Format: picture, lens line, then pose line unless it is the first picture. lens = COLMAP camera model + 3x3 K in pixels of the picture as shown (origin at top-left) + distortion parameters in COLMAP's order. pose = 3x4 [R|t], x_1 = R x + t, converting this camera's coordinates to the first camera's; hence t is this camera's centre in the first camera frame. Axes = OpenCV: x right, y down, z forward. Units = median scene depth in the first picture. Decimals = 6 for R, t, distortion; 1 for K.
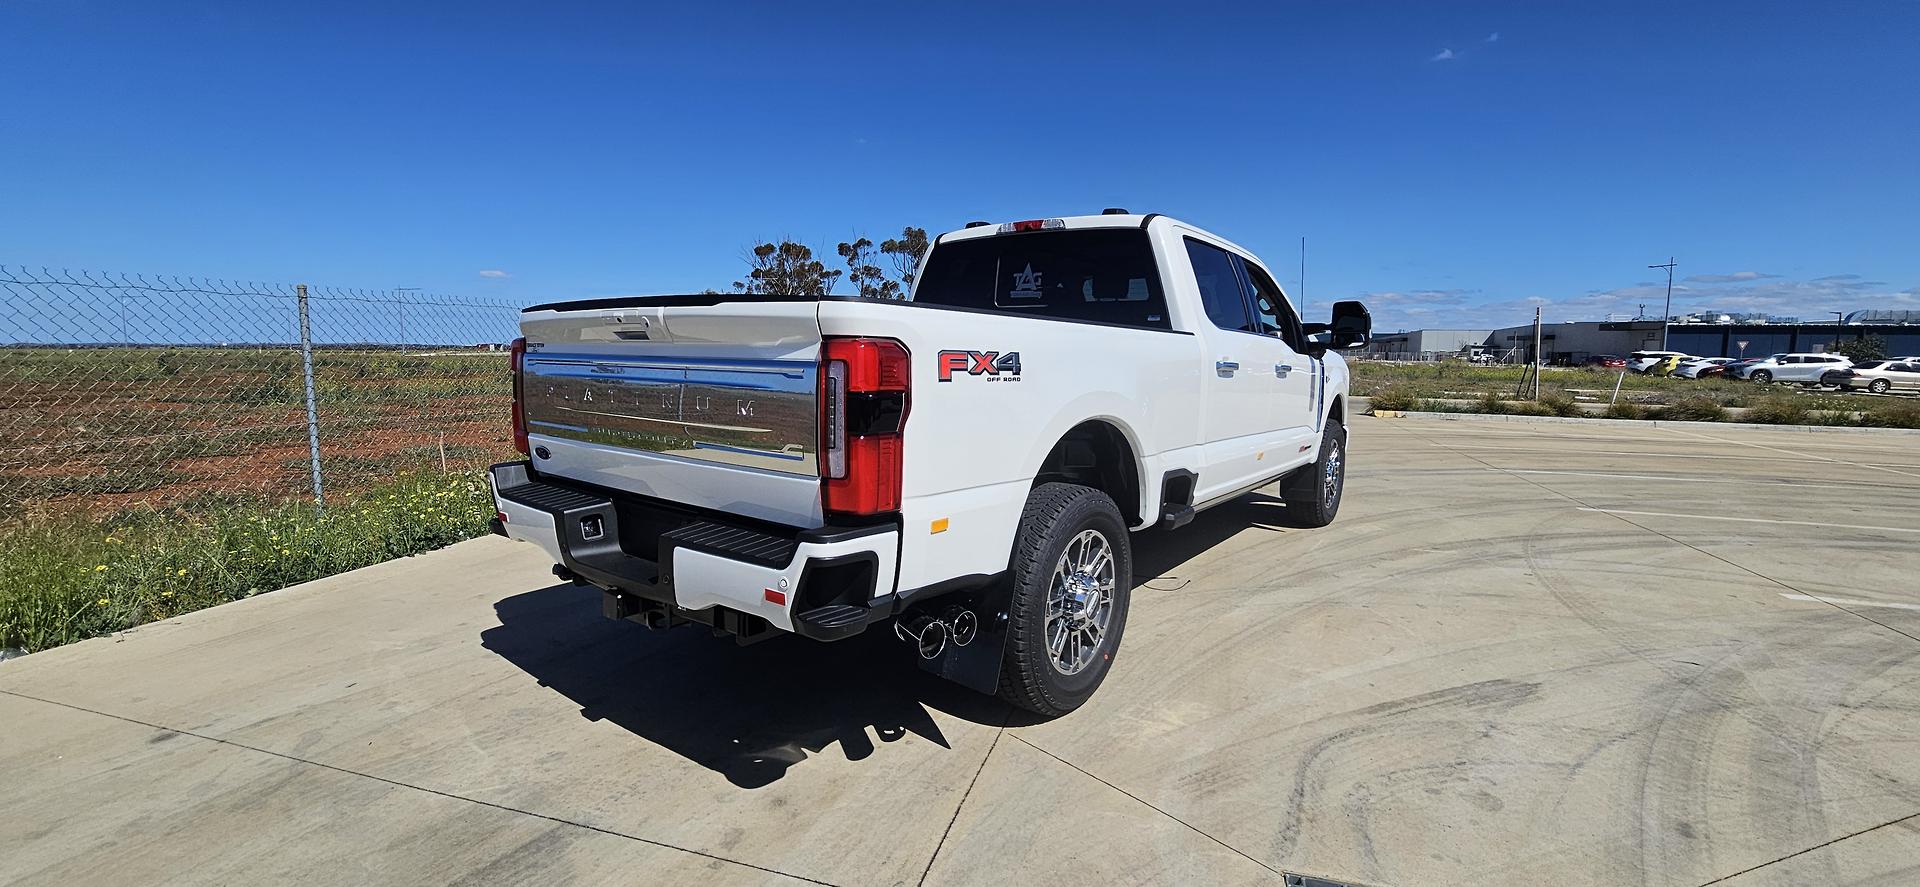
lens RADIAL K [[789.1, 0, 958.5], [0, 789.1, 432.2], [0, 0, 1]] dist [-0.000311, 0.000139]
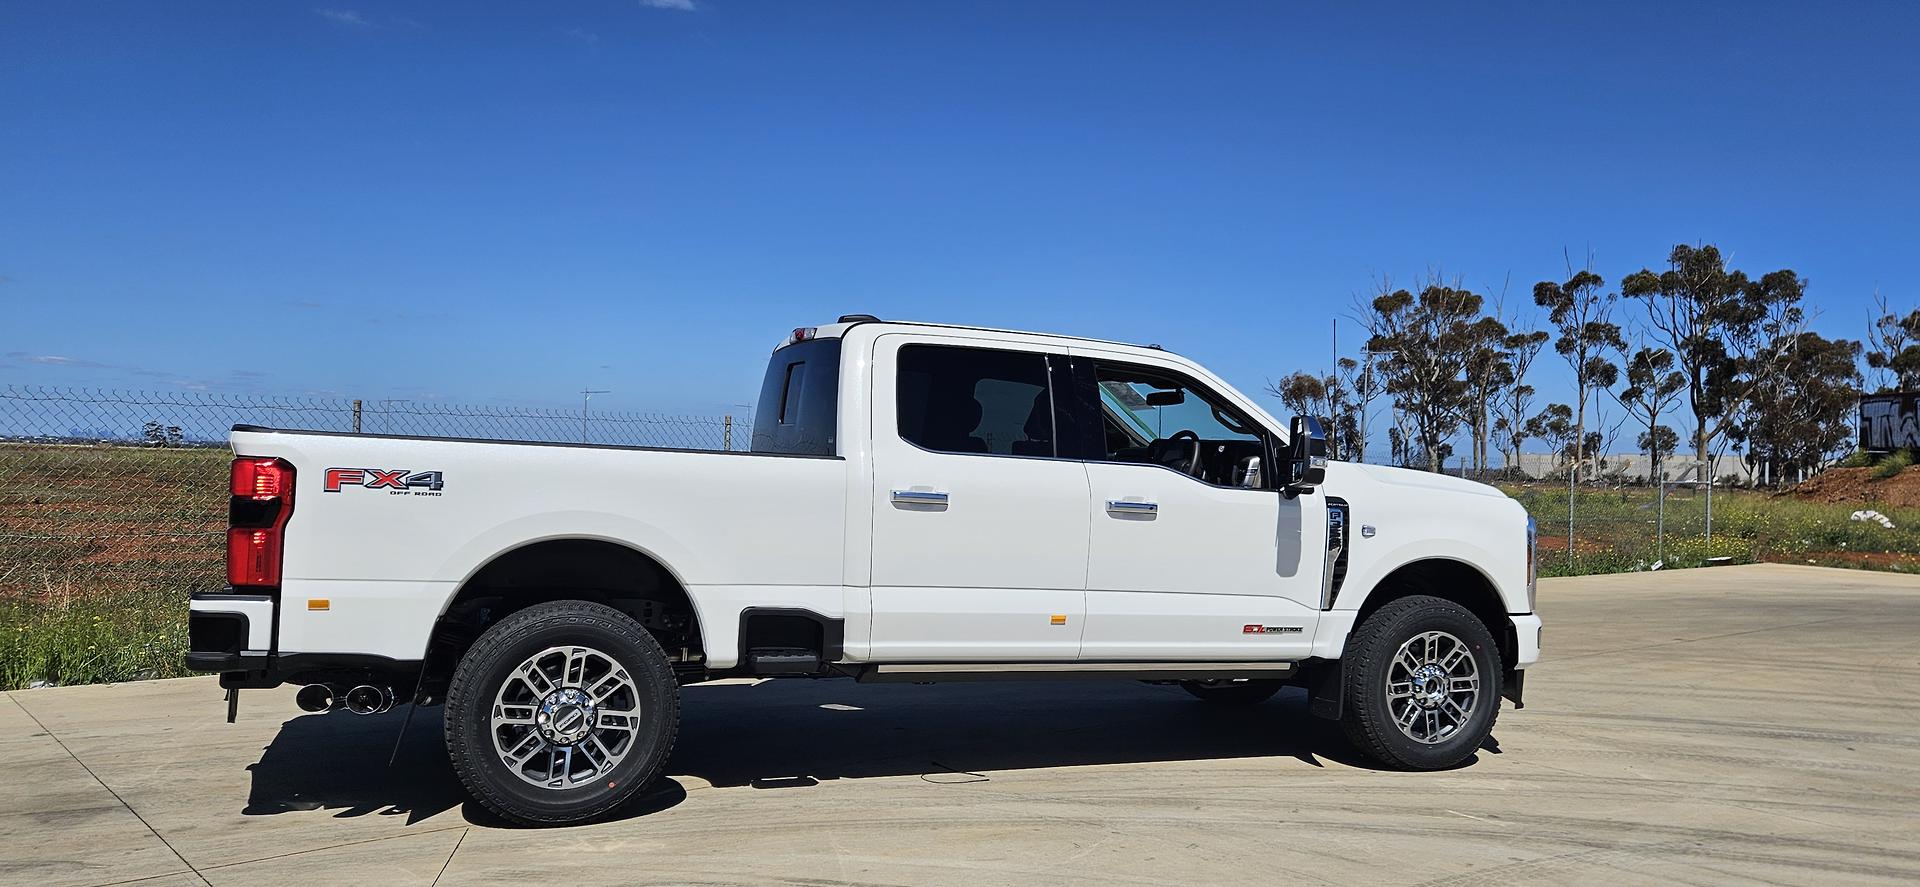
lens RADIAL K [[1426.2, 0, 965.3], [0, 1426.2, 441.9], [0, 0, 1]] dist [0.053880, 0.007667]
pose [[0.844204, 0.011788, -0.535892, 0.911375], [-0.080033, 0.991324, -0.104270, 0.007654], [0.530013, 0.130914, 0.837823, -0.187523]]
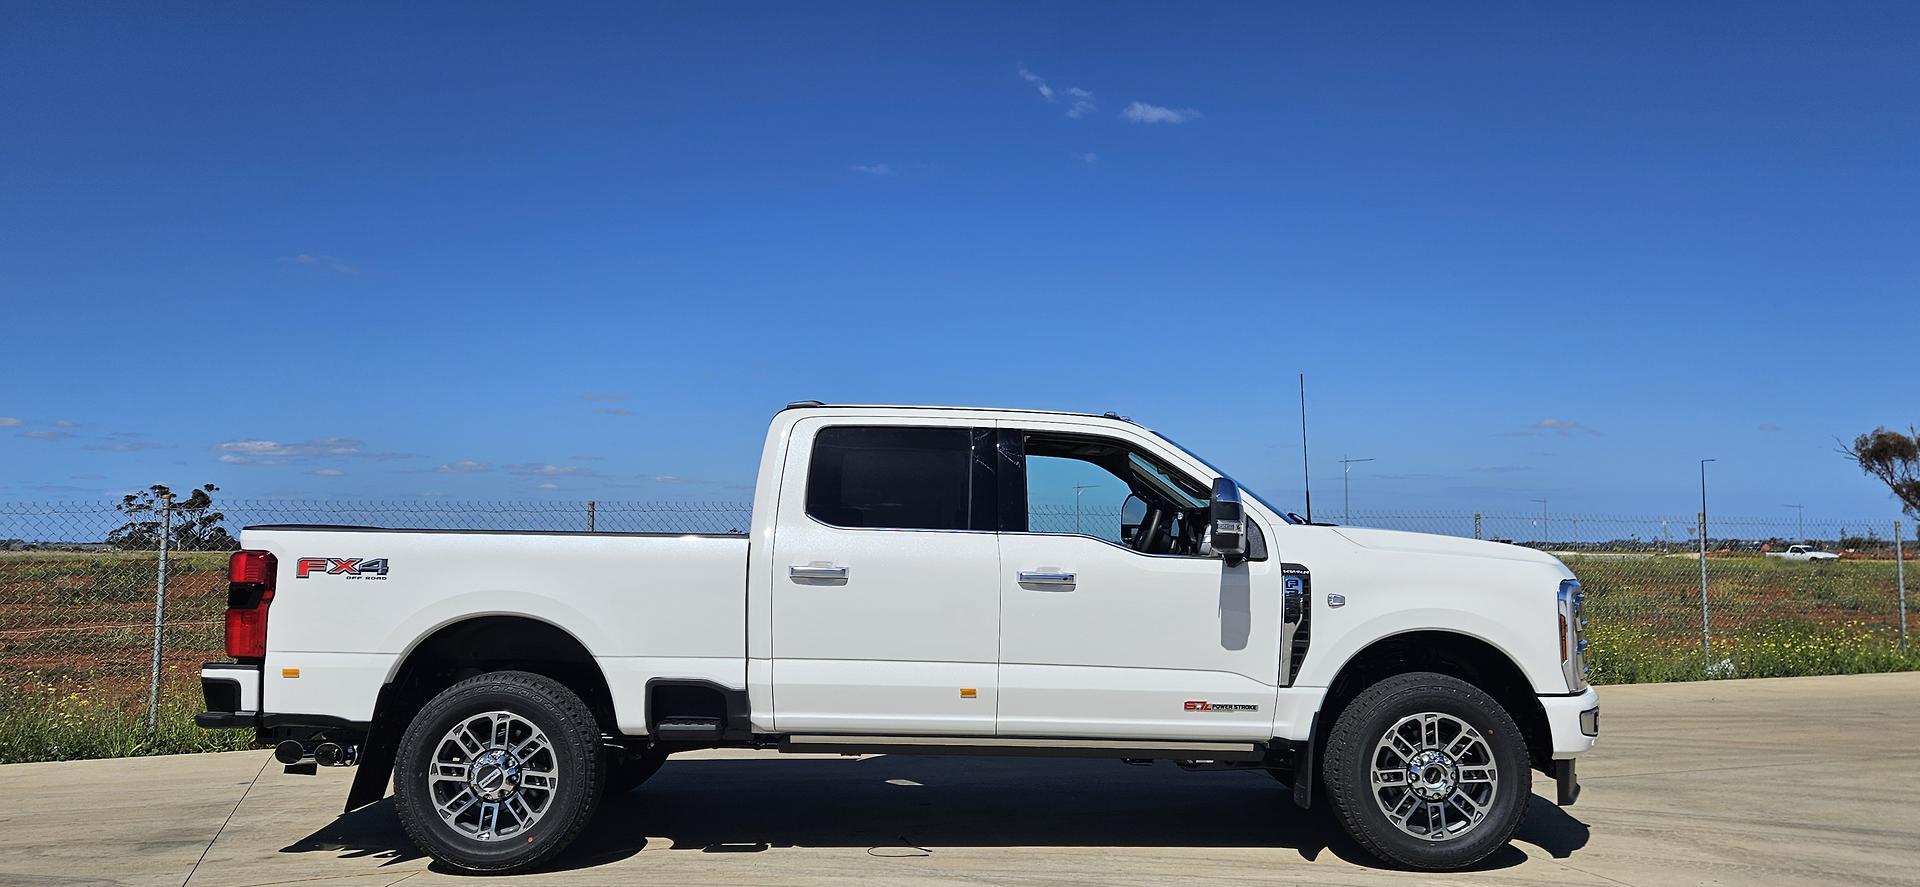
lens RADIAL K [[1395.0, 0, 971.5], [0, 1395.0, 433.3], [0, 0, 1]] dist [0.057562, -0.015884]
pose [[0.604668, -0.067054, -0.793650, 1.285053], [-0.080853, 0.986135, -0.144917, -0.020997], [0.792363, 0.151796, 0.590863, 0.155587]]
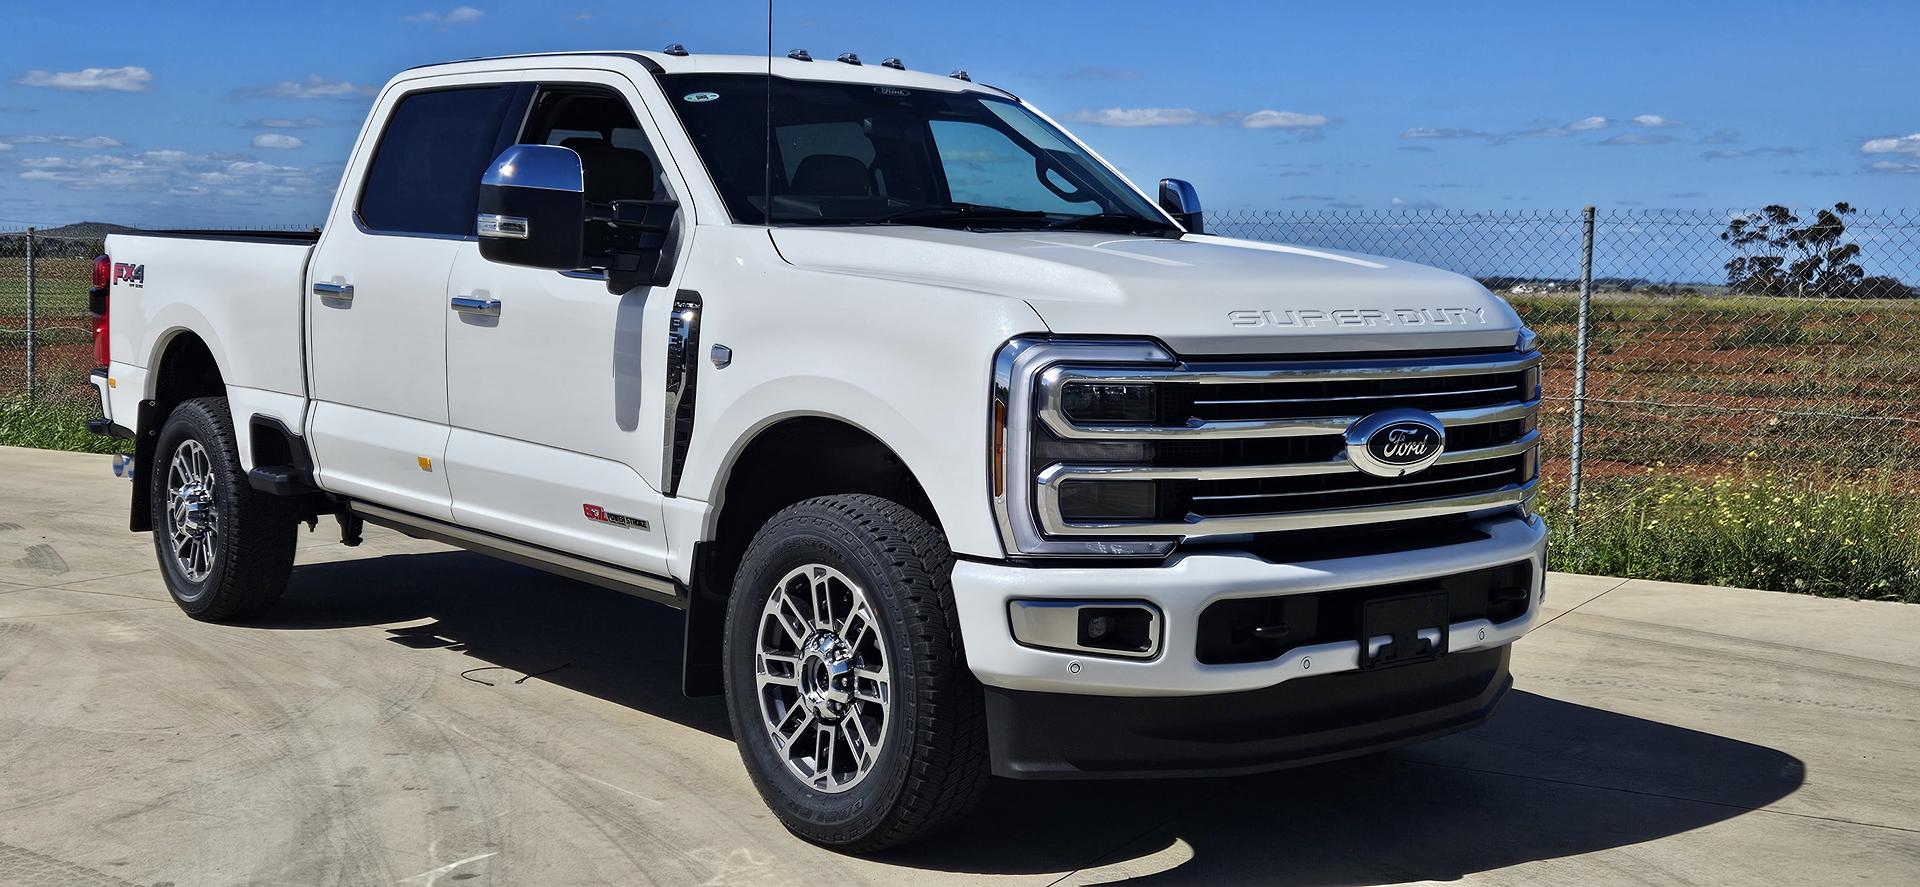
lens RADIAL K [[2136.9, 0, 952.1], [0, 2136.9, 426.9], [0, 0, 1]] dist [0.031749, 0.000000]
pose [[-0.236066, 0.060214, -0.969870, 1.502292], [-0.122347, 0.988294, 0.091138, -0.152540], [0.964004, 0.140175, -0.225936, 1.473241]]
